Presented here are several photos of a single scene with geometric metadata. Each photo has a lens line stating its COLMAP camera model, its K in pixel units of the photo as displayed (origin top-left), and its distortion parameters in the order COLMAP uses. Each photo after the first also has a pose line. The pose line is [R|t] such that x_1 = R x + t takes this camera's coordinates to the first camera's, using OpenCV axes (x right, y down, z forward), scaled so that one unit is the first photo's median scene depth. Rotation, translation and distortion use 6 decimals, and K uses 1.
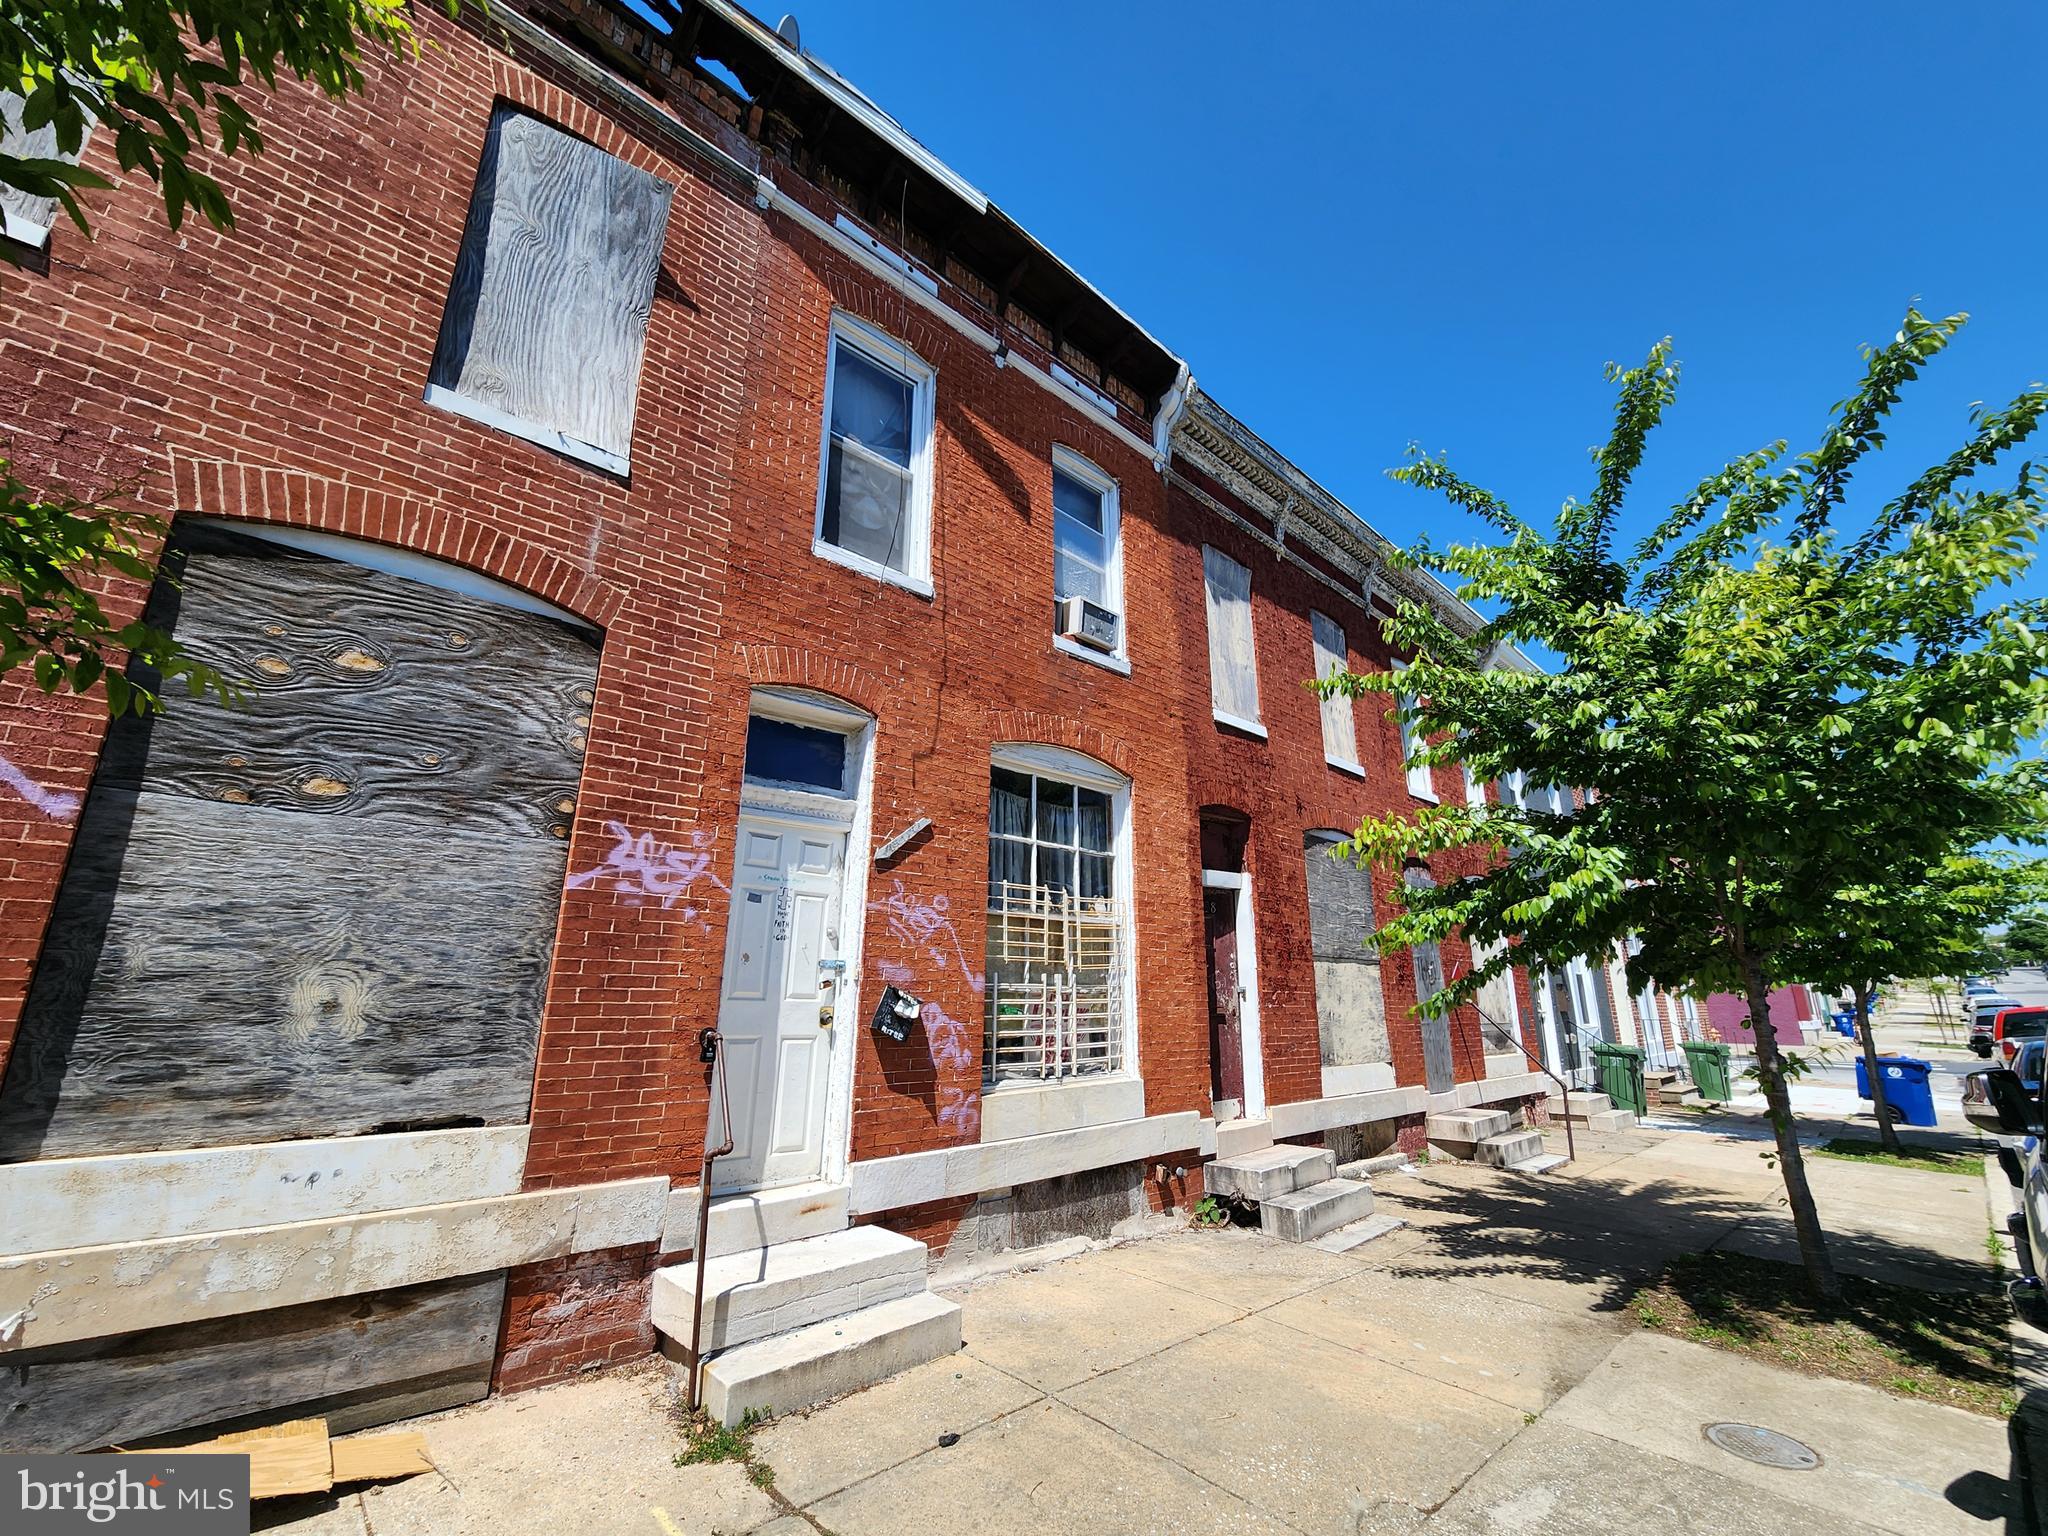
lens RADIAL K [[811.0, 0, 1056.1], [0, 811.0, 787.1], [0, 0, 1]] dist [-0.001719, -0.000299]
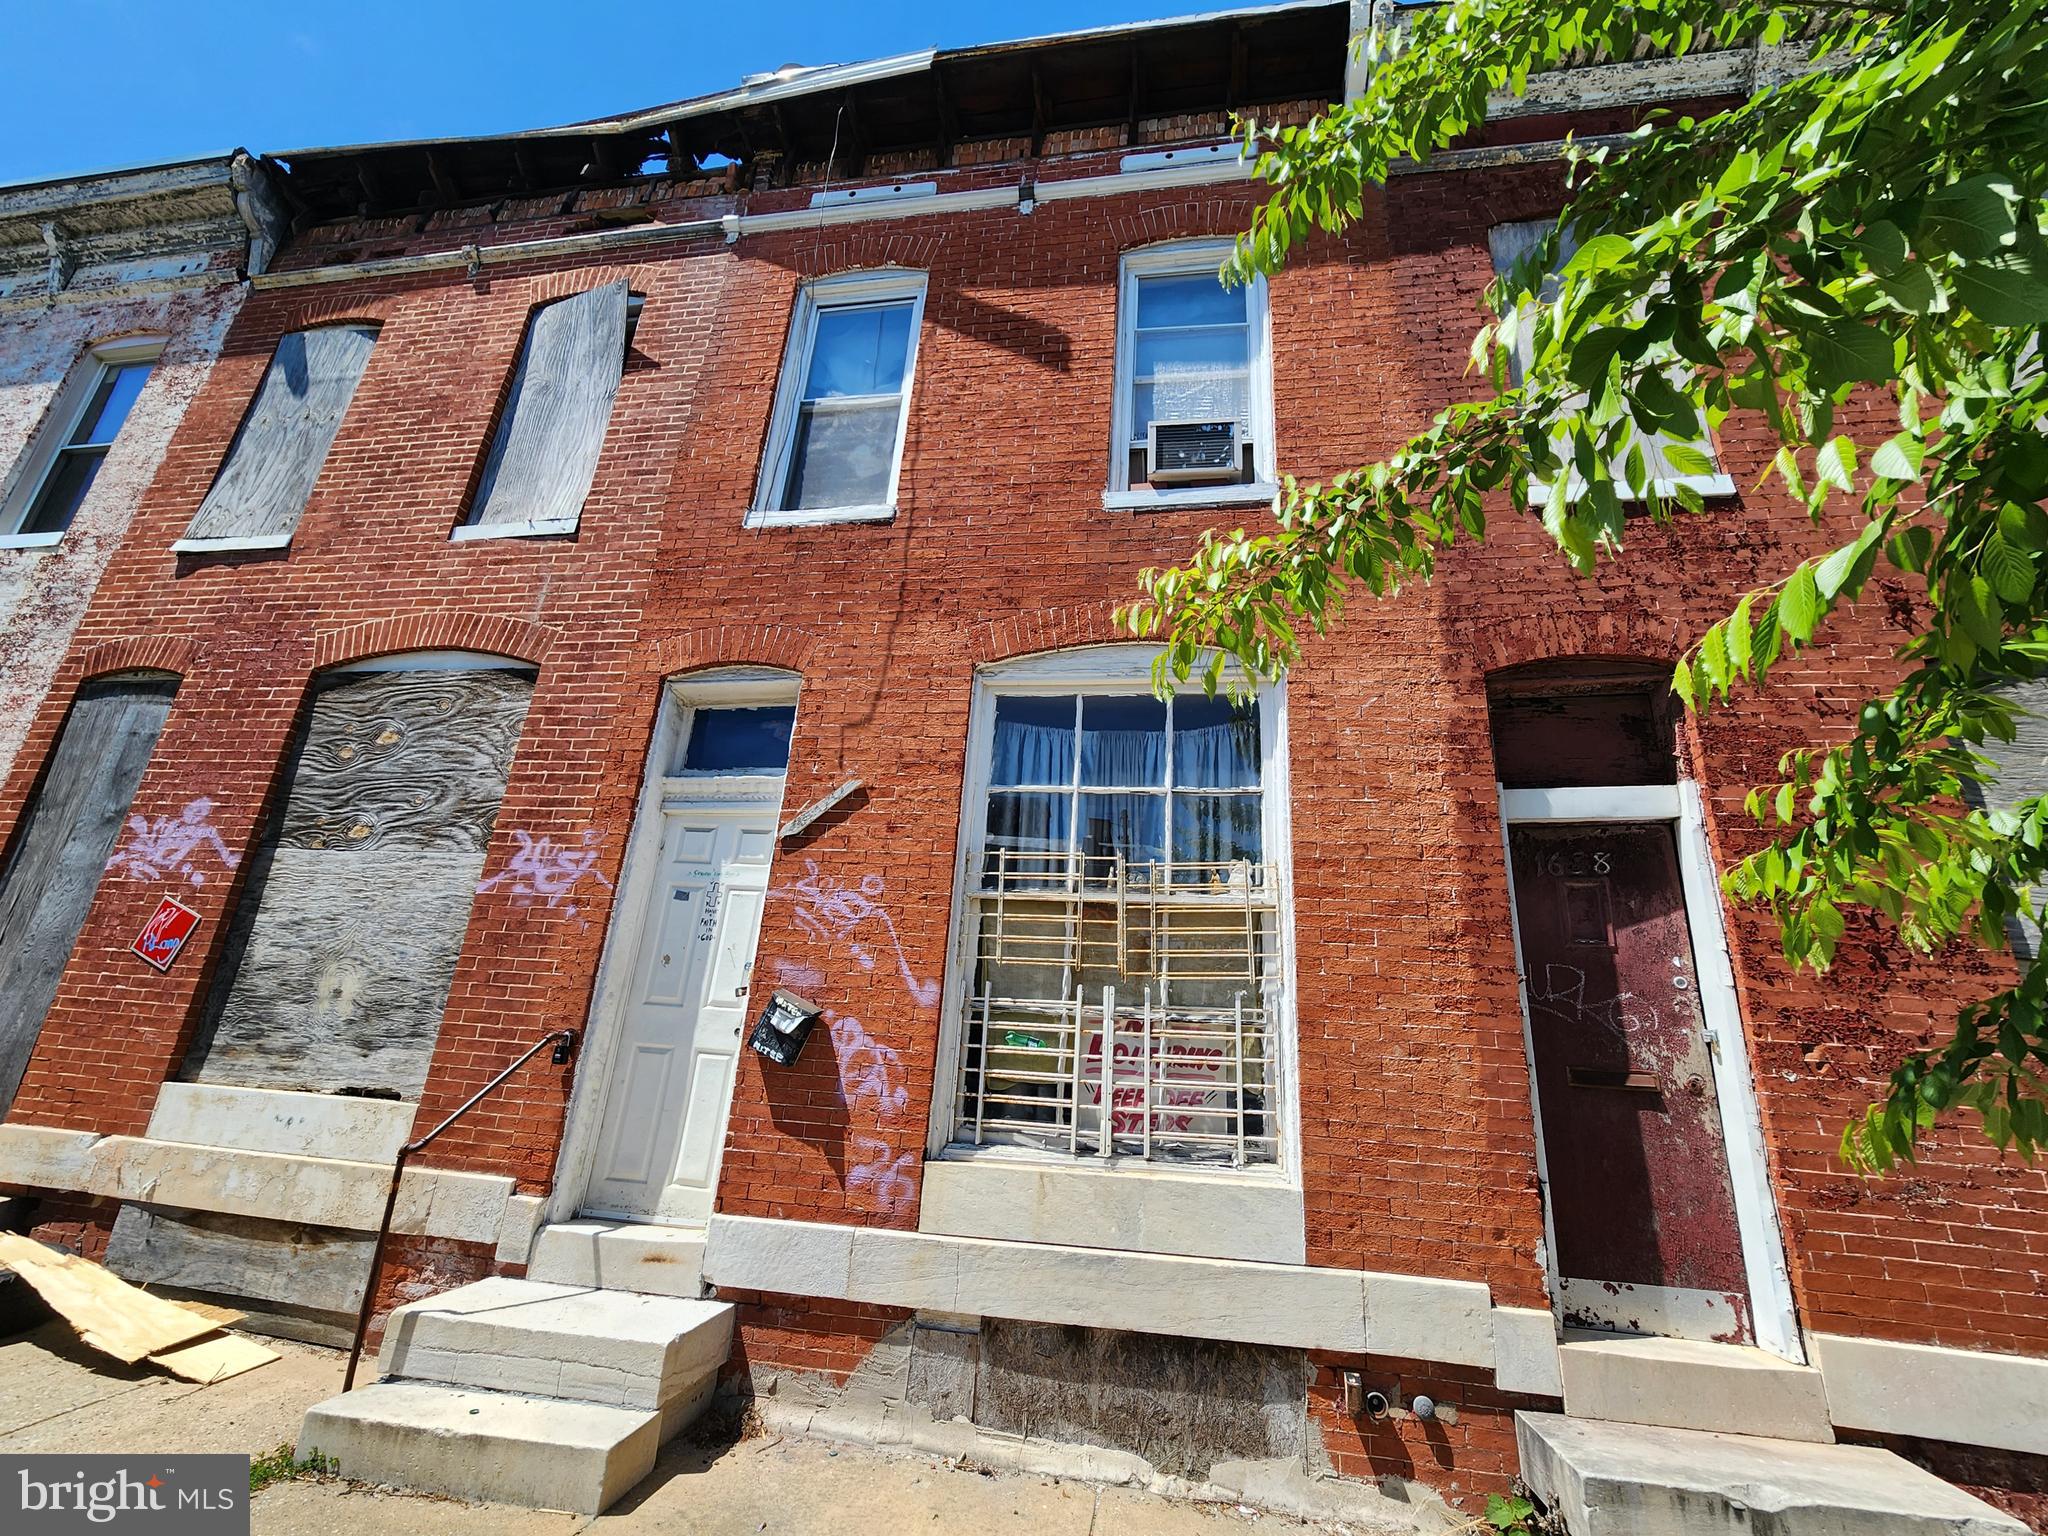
lens RADIAL K [[838.1, 0, 1037.0], [0, 838.1, 775.0], [0, 0, 1]] dist [-0.001216, -0.000346]
pose [[0.615698, -0.215346, -0.757985, 0.619314], [0.147216, 0.976431, -0.157827, 0.206872], [0.774108, -0.014414, 0.632890, 0.687501]]
